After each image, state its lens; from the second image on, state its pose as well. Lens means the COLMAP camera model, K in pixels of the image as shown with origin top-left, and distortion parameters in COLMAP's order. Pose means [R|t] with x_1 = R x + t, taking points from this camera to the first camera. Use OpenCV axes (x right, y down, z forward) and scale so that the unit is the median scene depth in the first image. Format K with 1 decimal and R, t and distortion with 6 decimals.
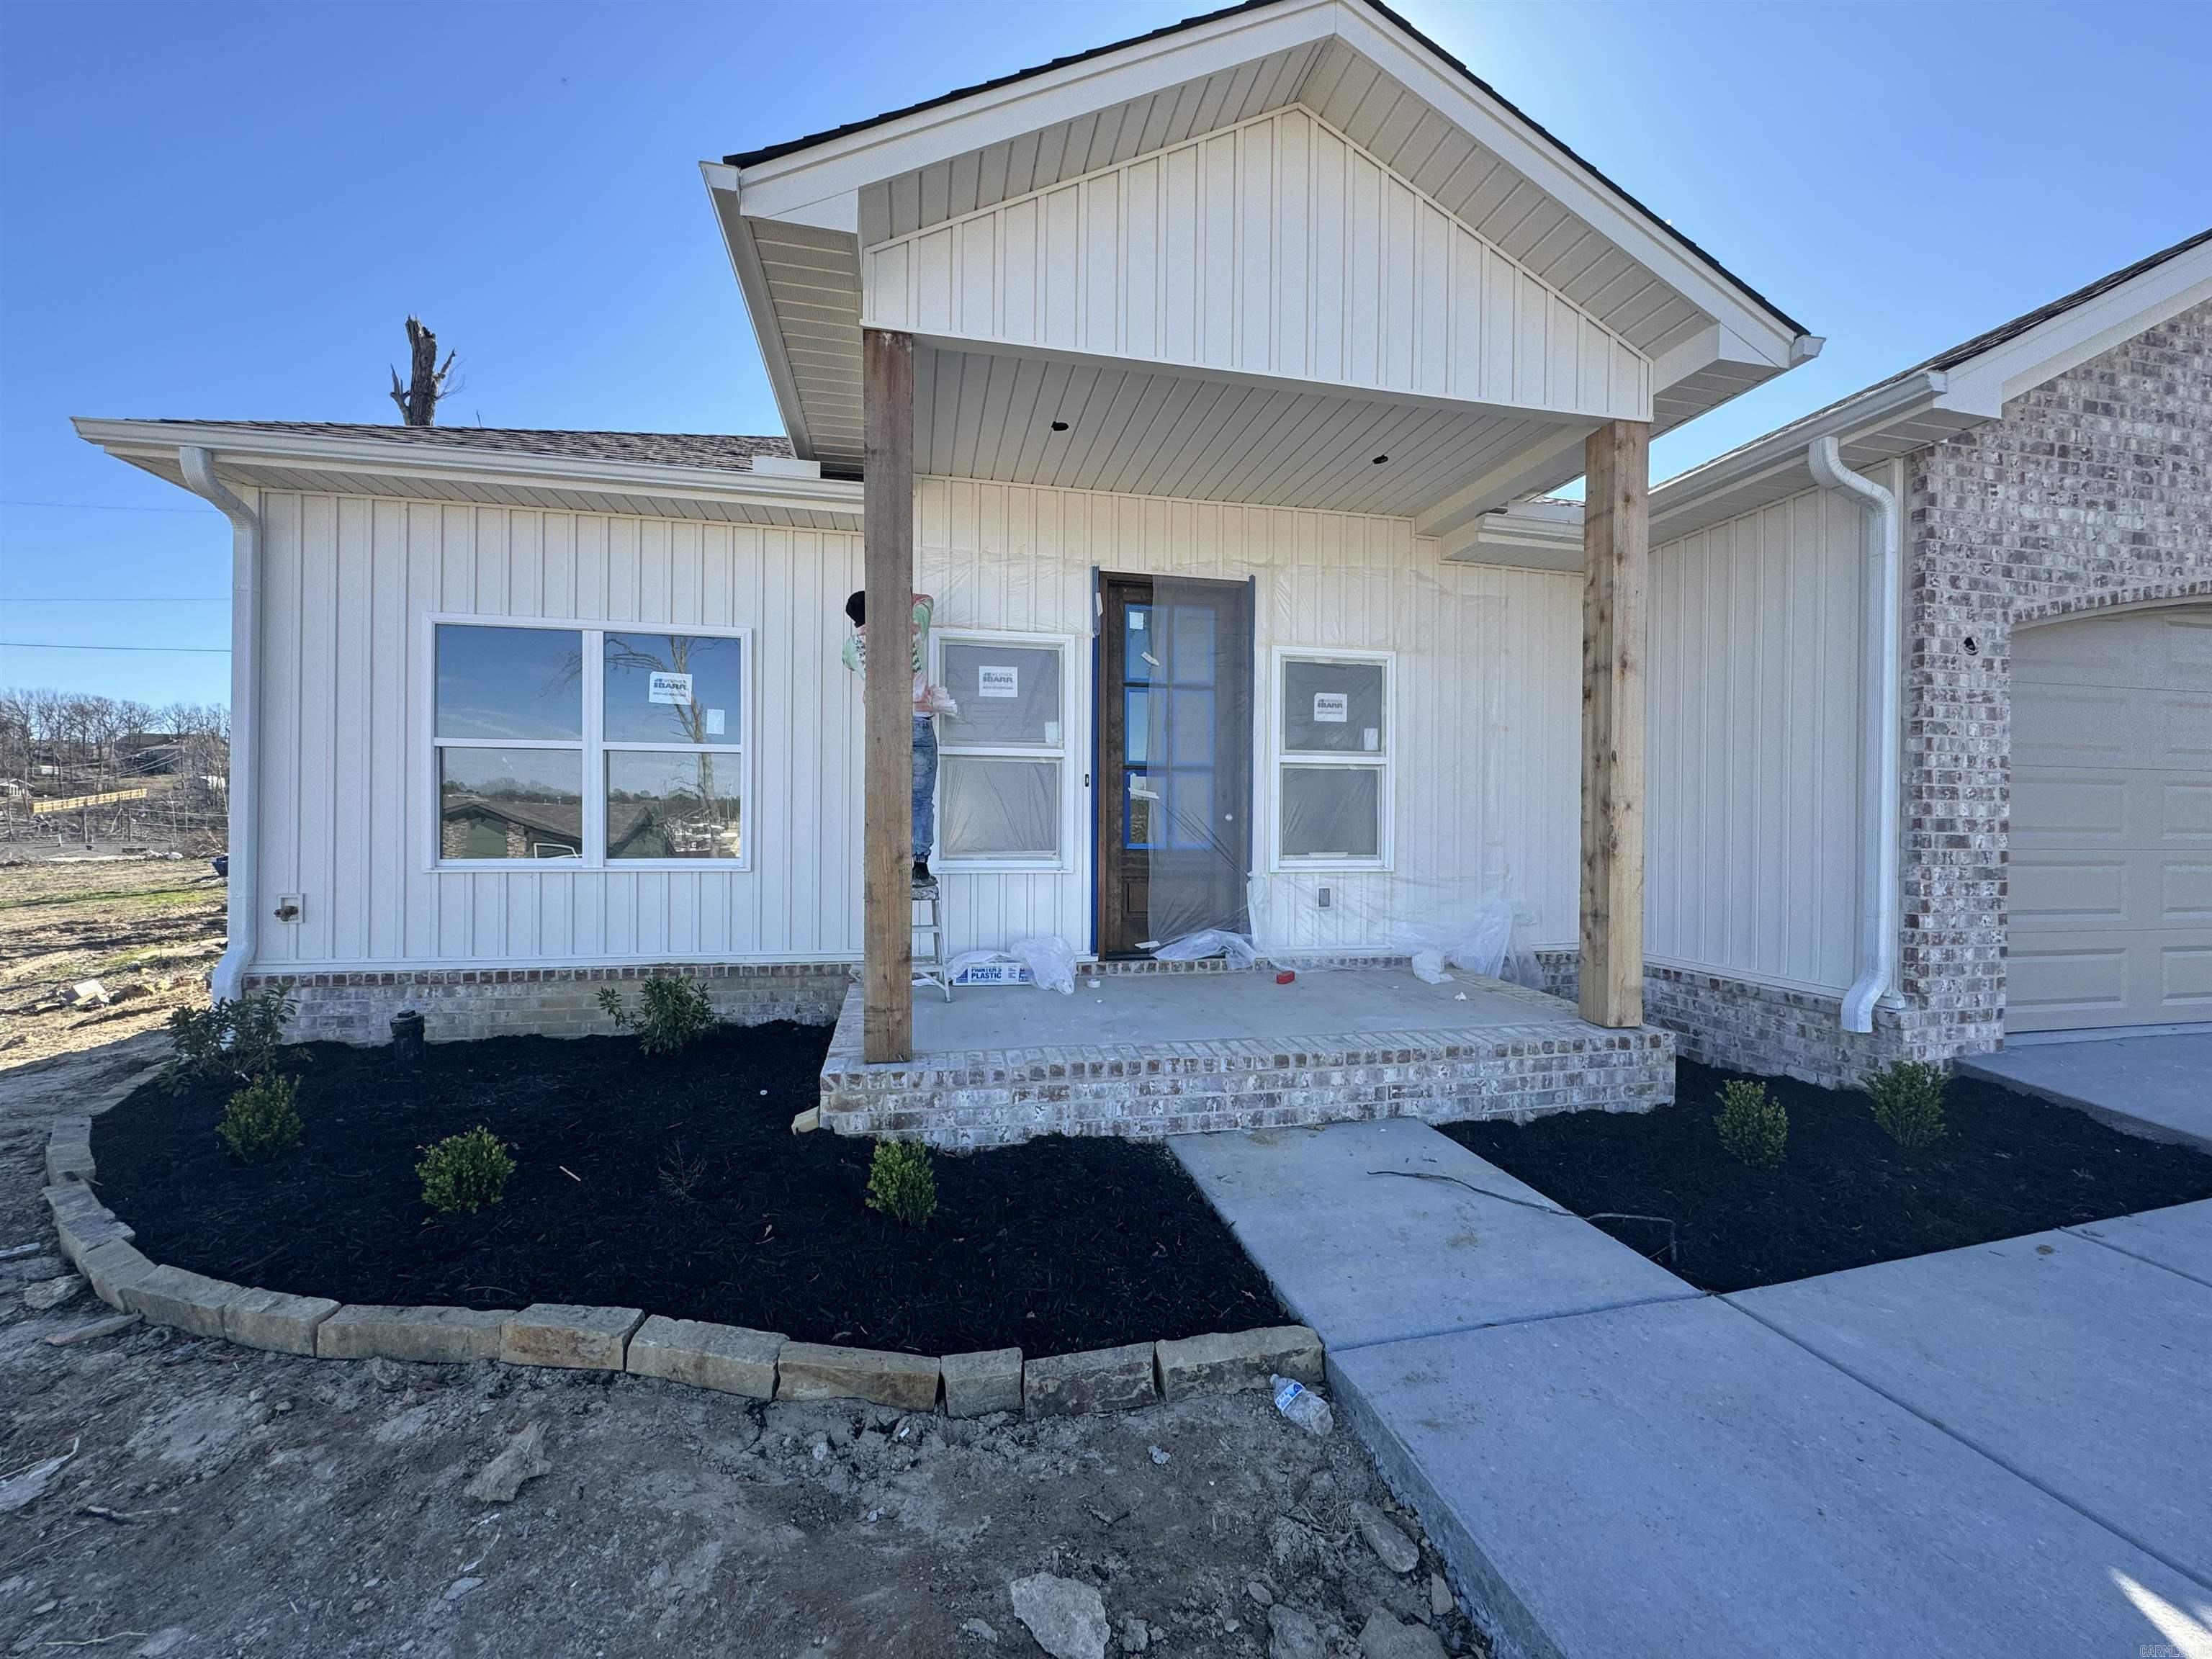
lens RADIAL K [[876.8, 0, 1106.6], [0, 876.8, 829.1], [0, 0, 1]] dist [-0.003096, 0.000329]
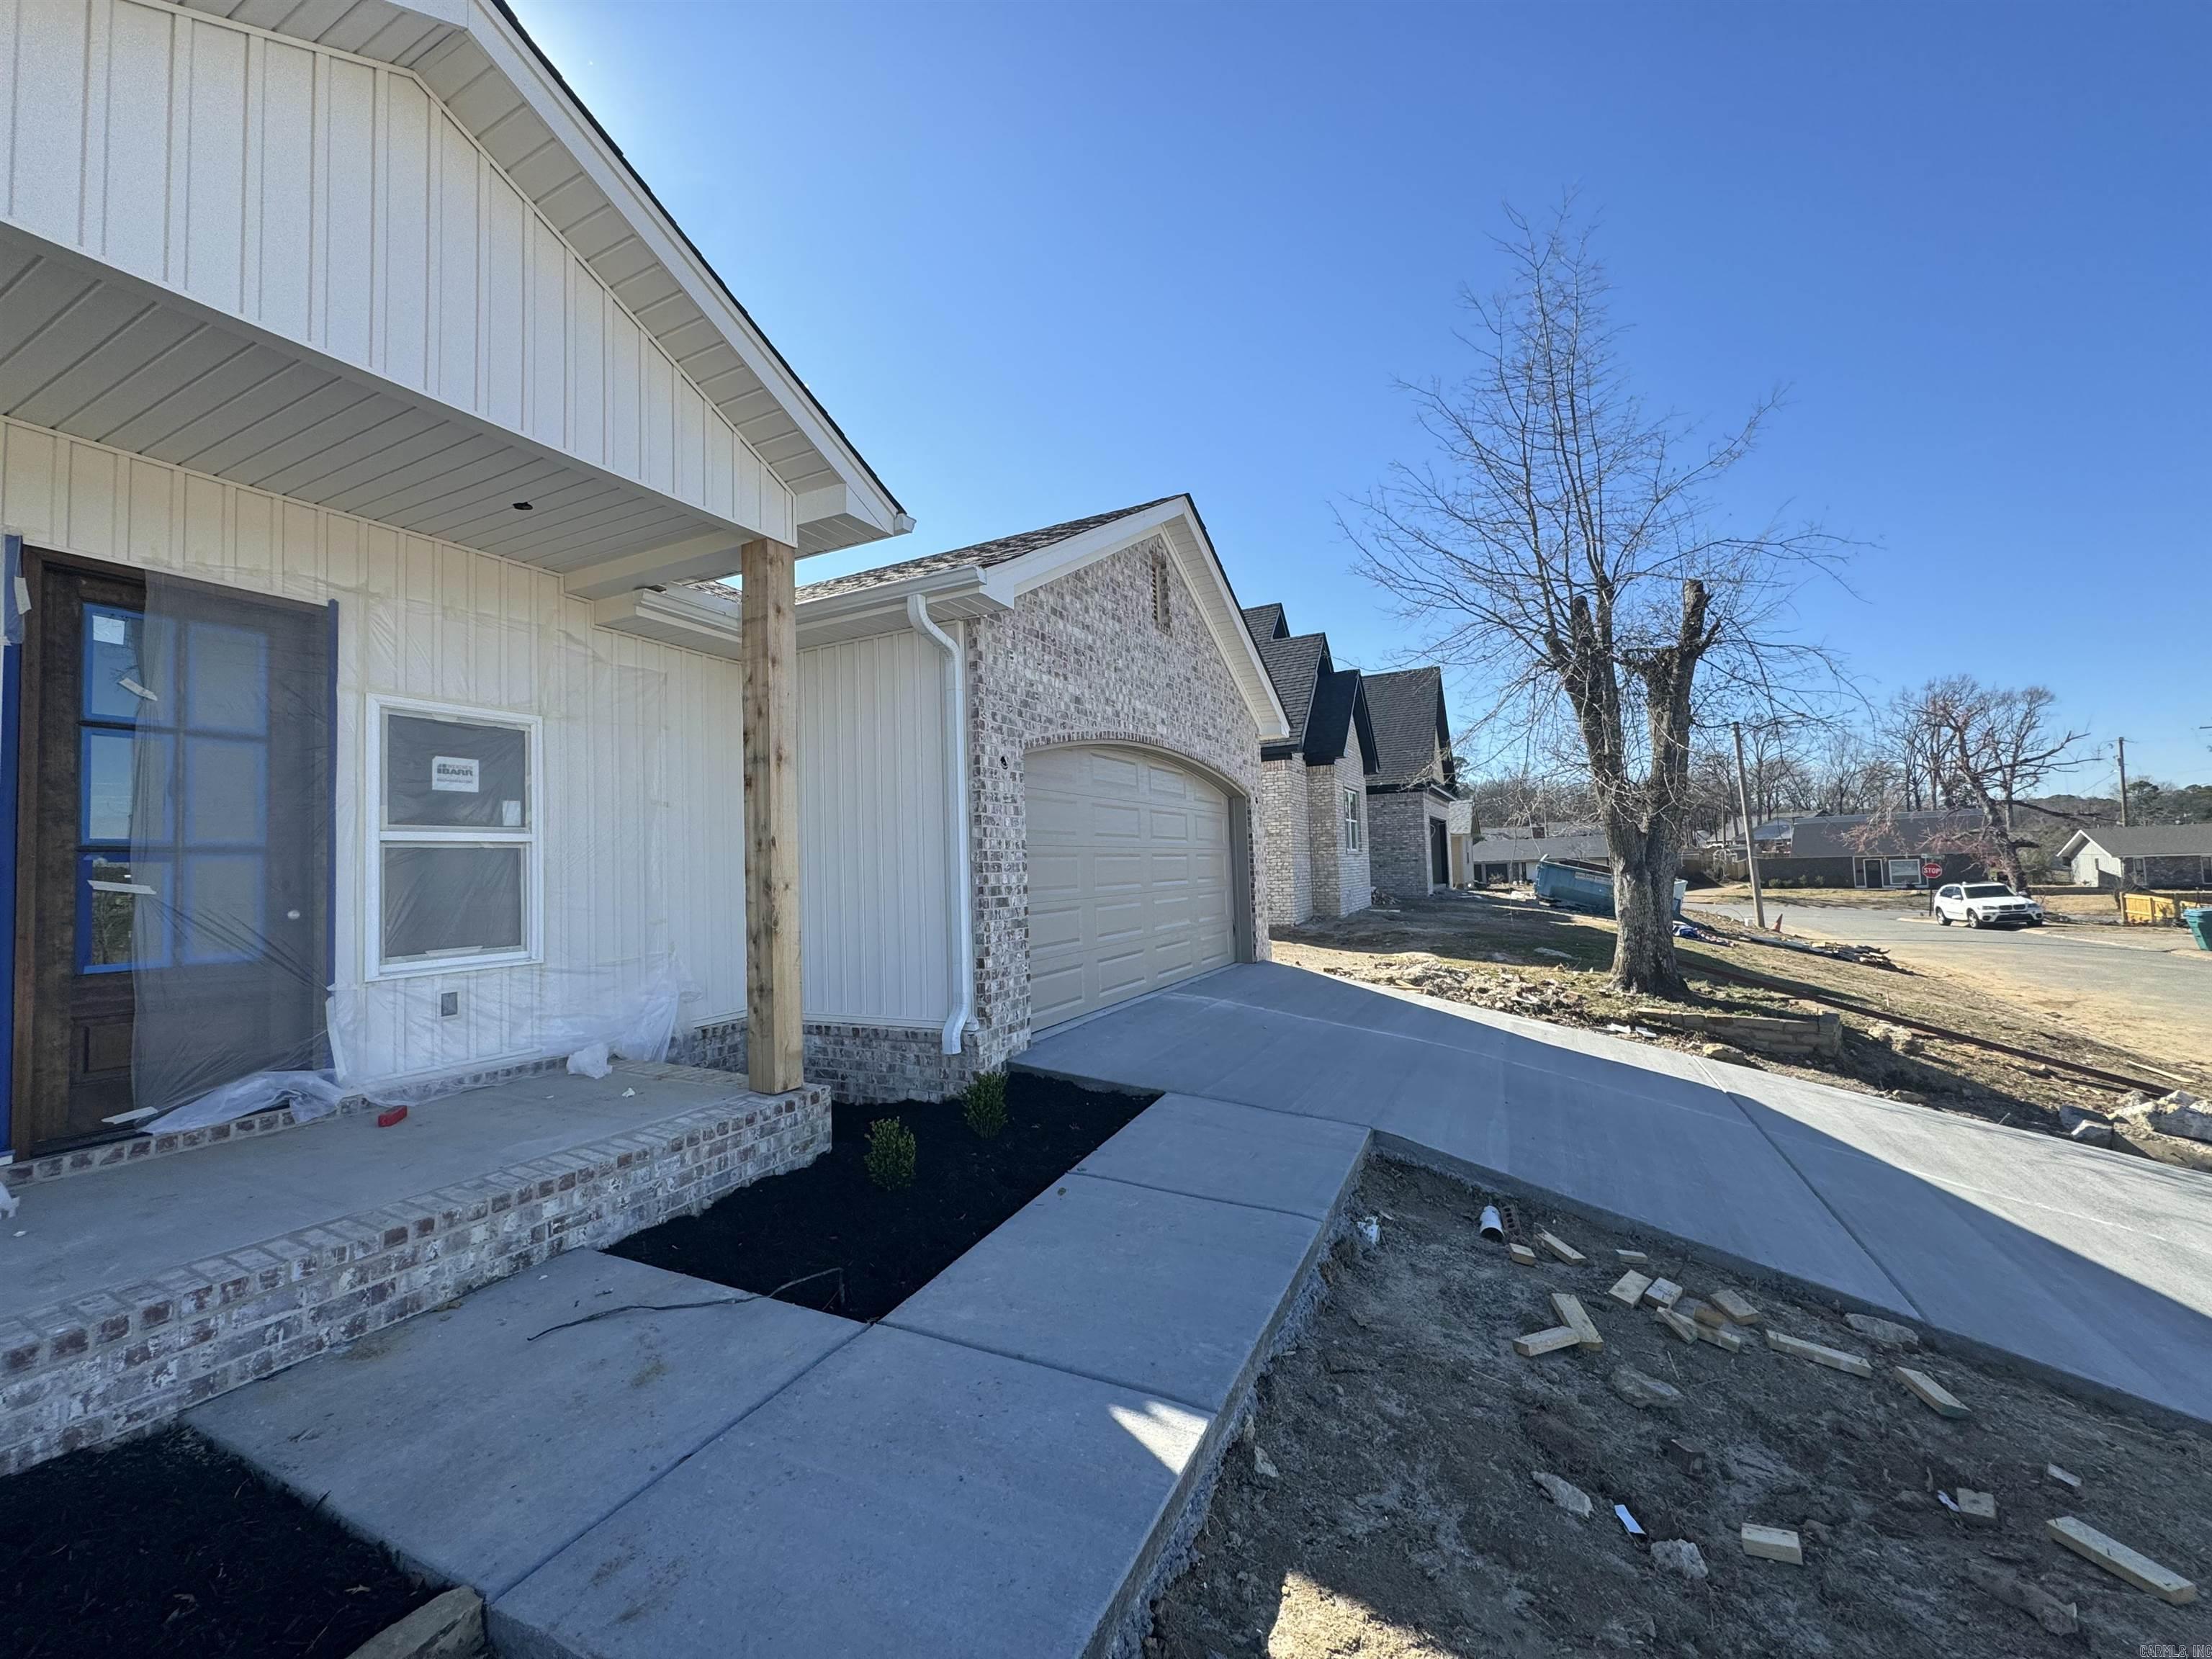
lens RADIAL K [[876.8, 0, 1101.4], [0, 876.8, 831.7], [0, 0, 1]] dist [-0.003096, 0.000329]
pose [[0.625031, 0.006428, 0.780574, -0.015528], [0.043125, 0.998155, -0.042752, -0.030484], [-0.779408, 0.060383, 0.623600, 0.003095]]
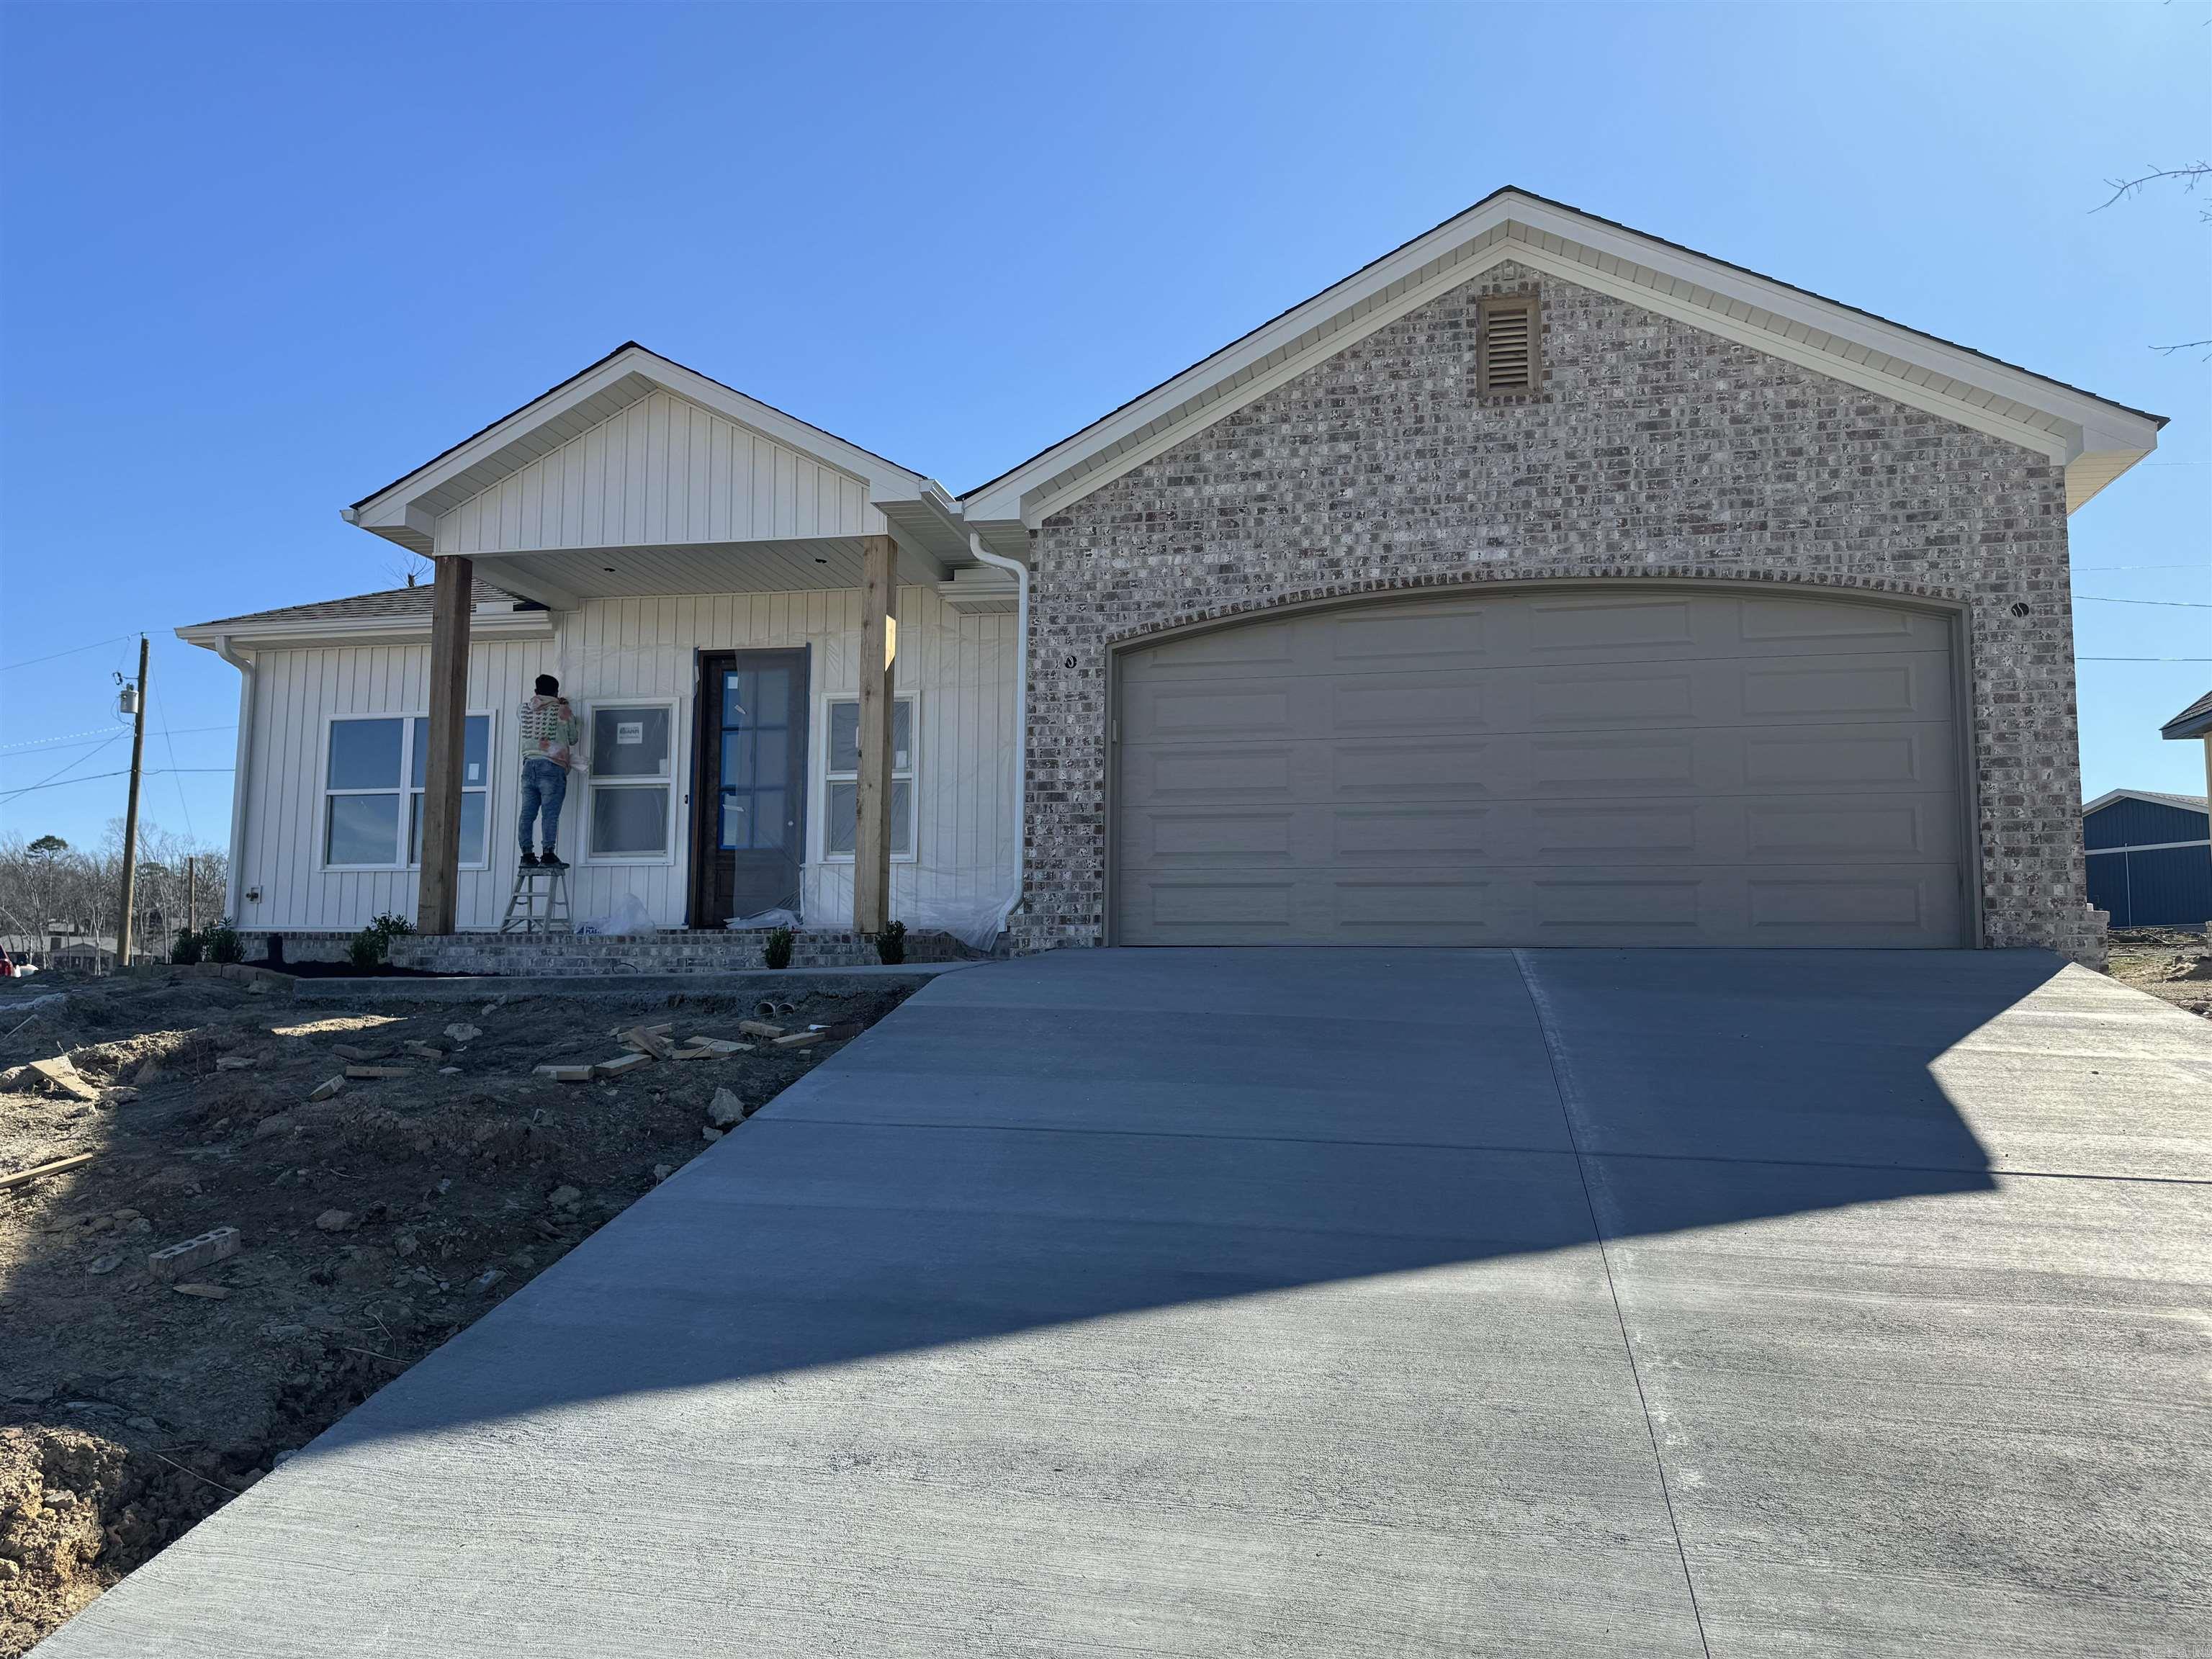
lens RADIAL K [[1492.1, 0, 1116.9], [0, 1492.1, 844.3], [0, 0, 1]] dist [0.058921, -0.012243]
pose [[0.919948, -0.041321, -0.389858, 1.982607], [0.002916, 0.995124, -0.098593, 0.327385], [0.392031, 0.089563, 0.915582, -1.176228]]
